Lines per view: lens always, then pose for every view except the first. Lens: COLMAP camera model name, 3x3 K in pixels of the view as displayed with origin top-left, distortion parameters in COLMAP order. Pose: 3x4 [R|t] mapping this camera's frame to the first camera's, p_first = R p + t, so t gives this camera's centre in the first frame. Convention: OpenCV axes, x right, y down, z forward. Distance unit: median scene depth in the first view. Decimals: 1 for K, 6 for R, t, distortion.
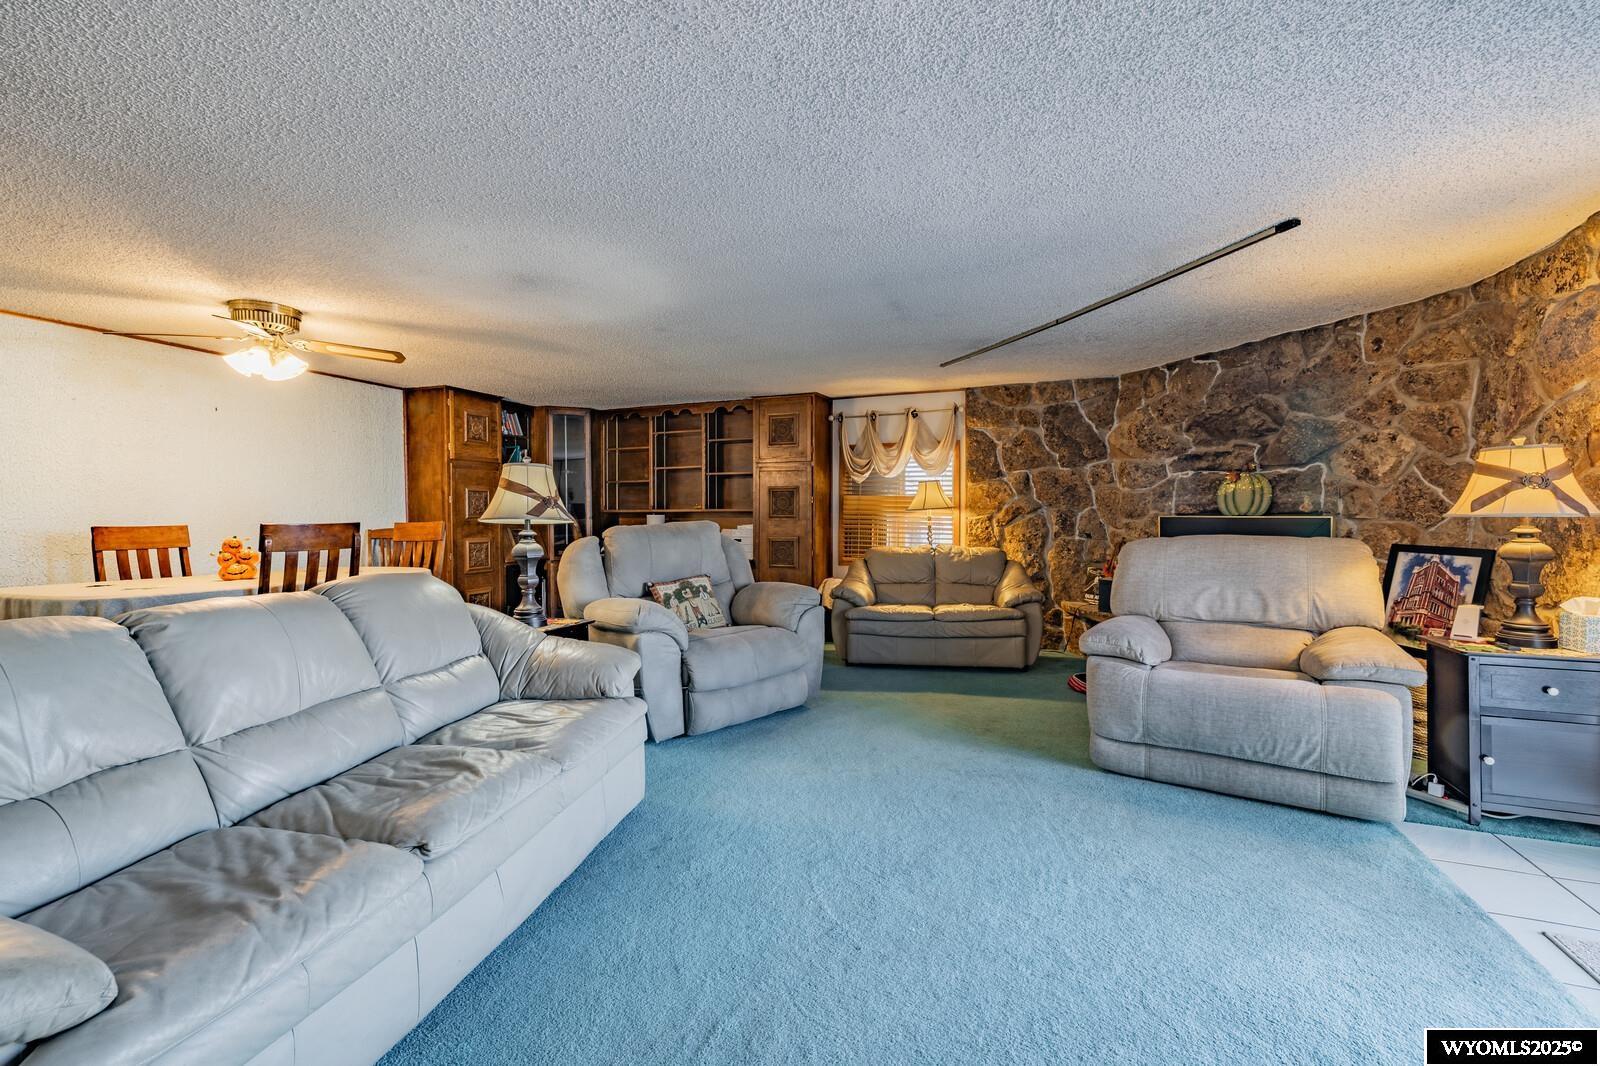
lens RADIAL K [[661.2, 0, 800.0], [0, 661.2, 533.0], [0, 0, 1]] dist [-0.002610, -0.000227]
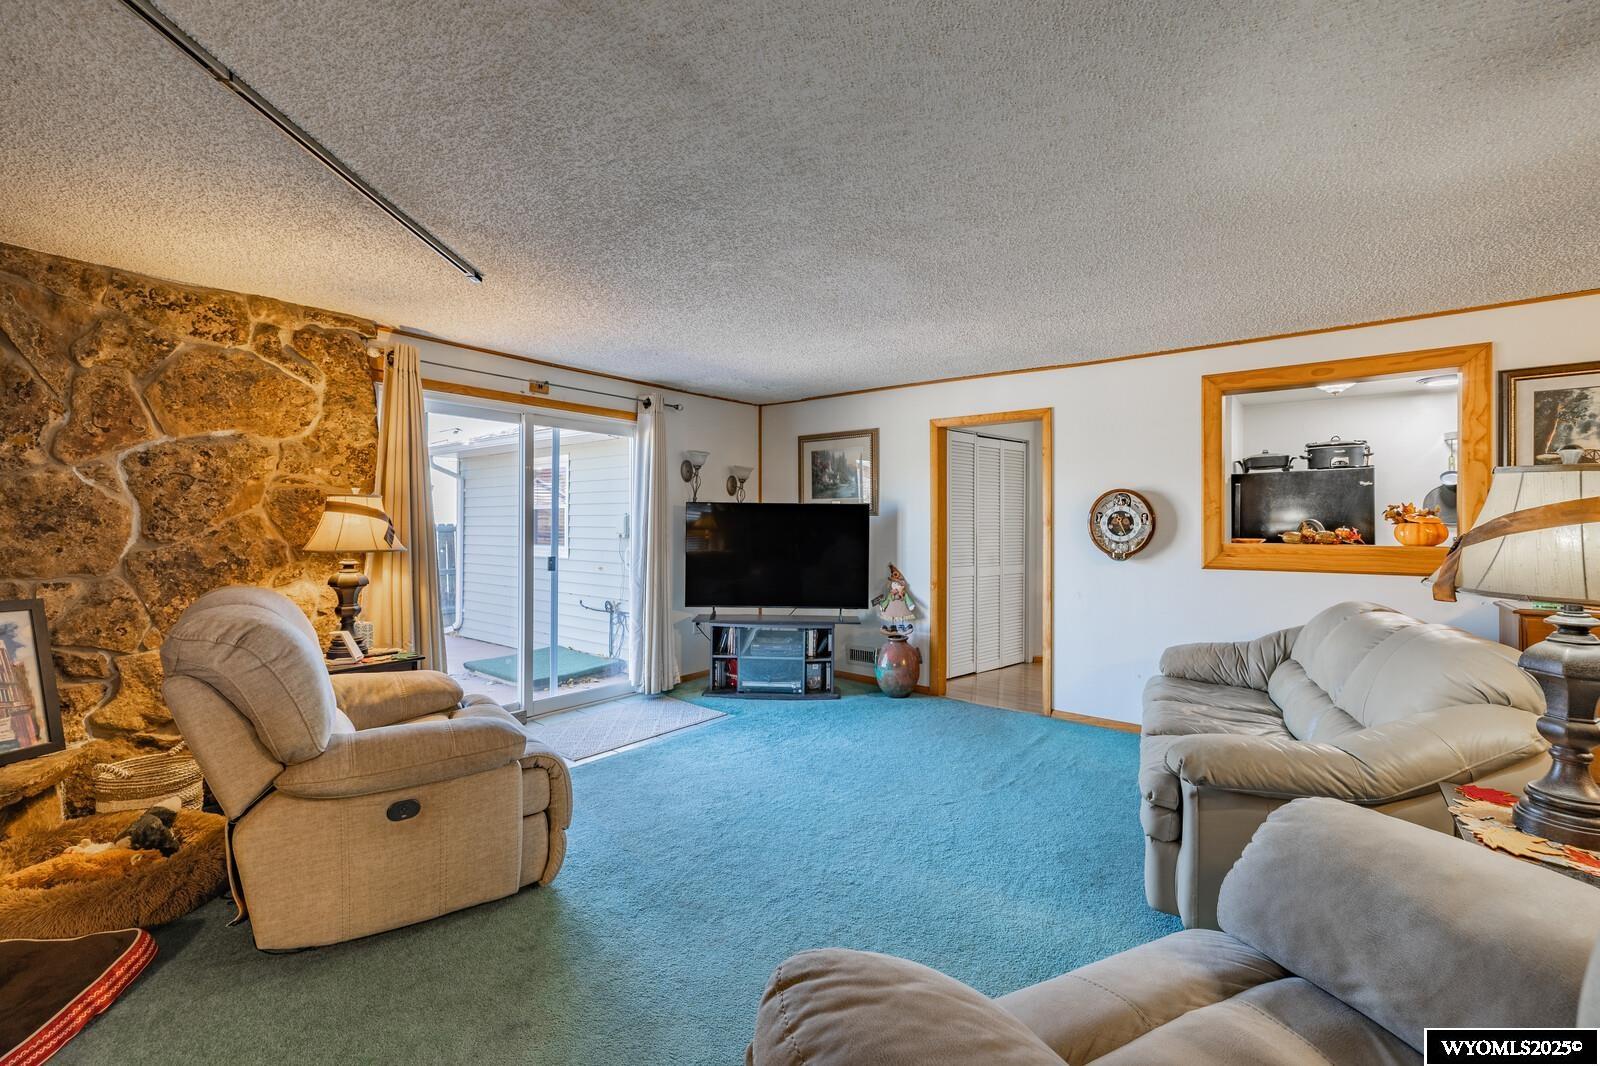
lens RADIAL K [[661.2, 0, 800.0], [0, 661.2, 533.0], [0, 0, 1]] dist [-0.002610, -0.000227]
pose [[-0.953162, 0.005919, 0.302402, -0.061858], [0.014633, 0.999540, 0.026559, -0.071352], [-0.302105, 0.029741, -0.952811, 1.731029]]
